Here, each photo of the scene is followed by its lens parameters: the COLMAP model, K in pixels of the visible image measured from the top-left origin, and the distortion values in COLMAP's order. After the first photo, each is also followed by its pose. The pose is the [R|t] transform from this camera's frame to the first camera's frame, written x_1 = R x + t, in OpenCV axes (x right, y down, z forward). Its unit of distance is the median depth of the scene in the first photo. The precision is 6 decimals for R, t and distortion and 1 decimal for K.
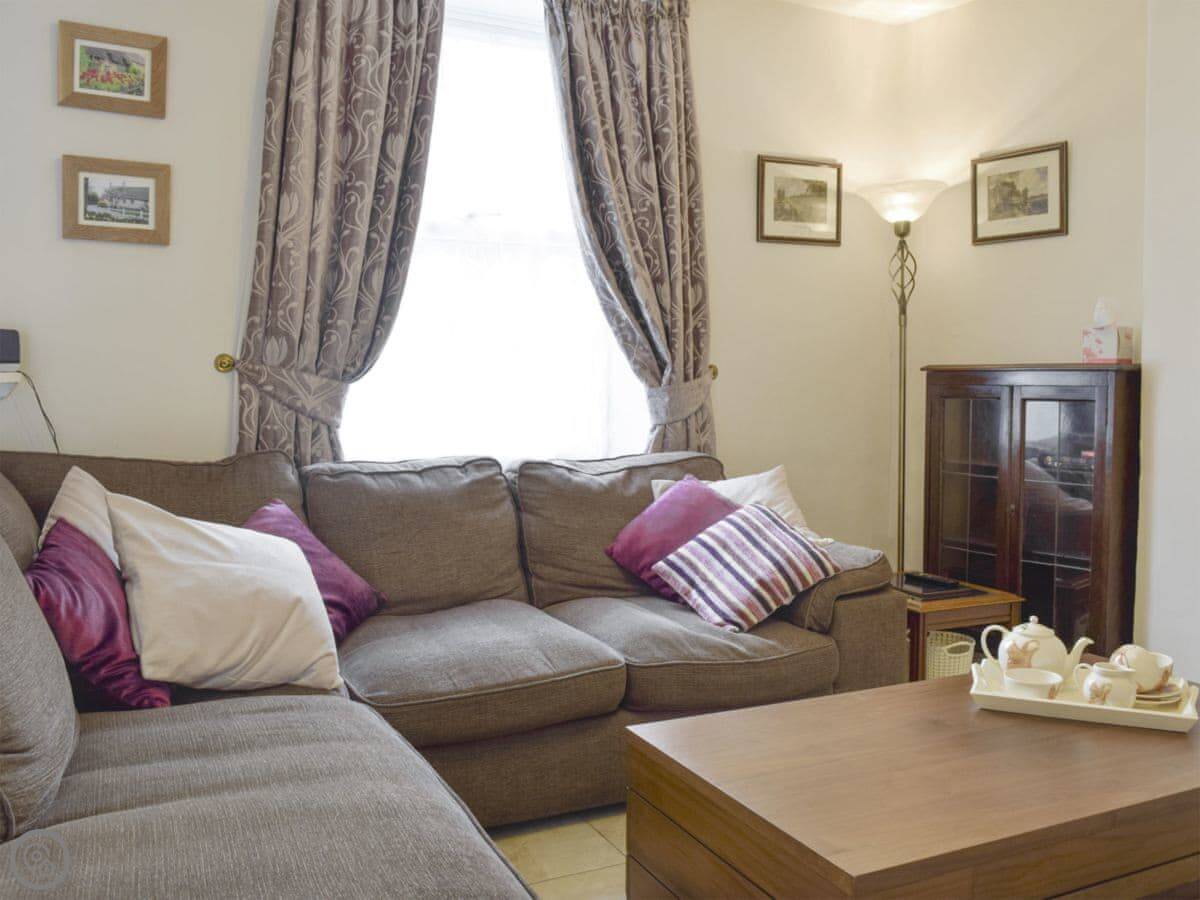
lens RADIAL K [[1080.6, 0, 600.0], [0, 1080.6, 450.0], [0, 0, 1]] dist [-0.008703, -0.013274]
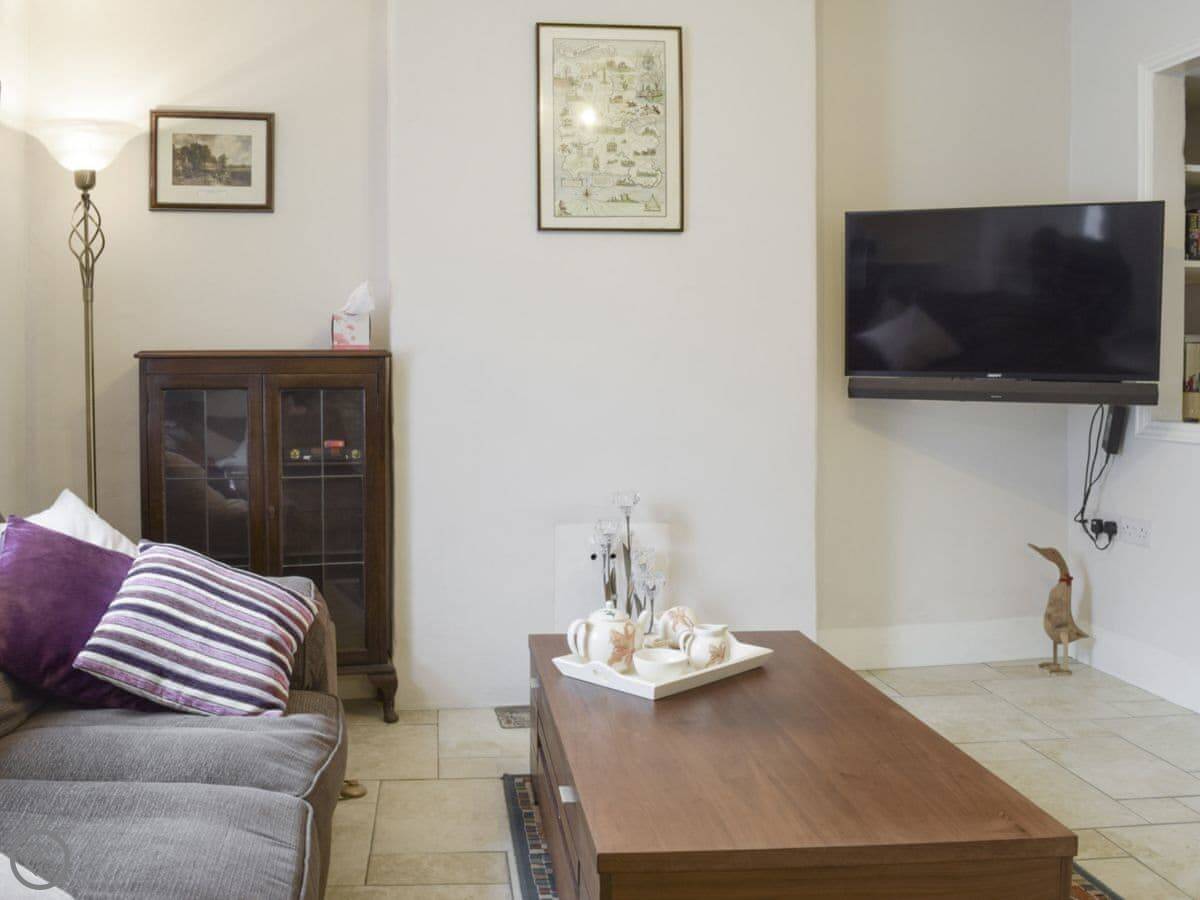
lens RADIAL K [[1126.9, 0, 483.8], [0, 1126.9, 435.2], [0, 0, 1]] dist [-0.092044, -0.007936]
pose [[0.382493, -0.058349, 0.922114, -0.406431], [0.068814, 0.997031, 0.034546, -0.028531], [-0.921392, 0.050241, 0.385373, 0.471734]]
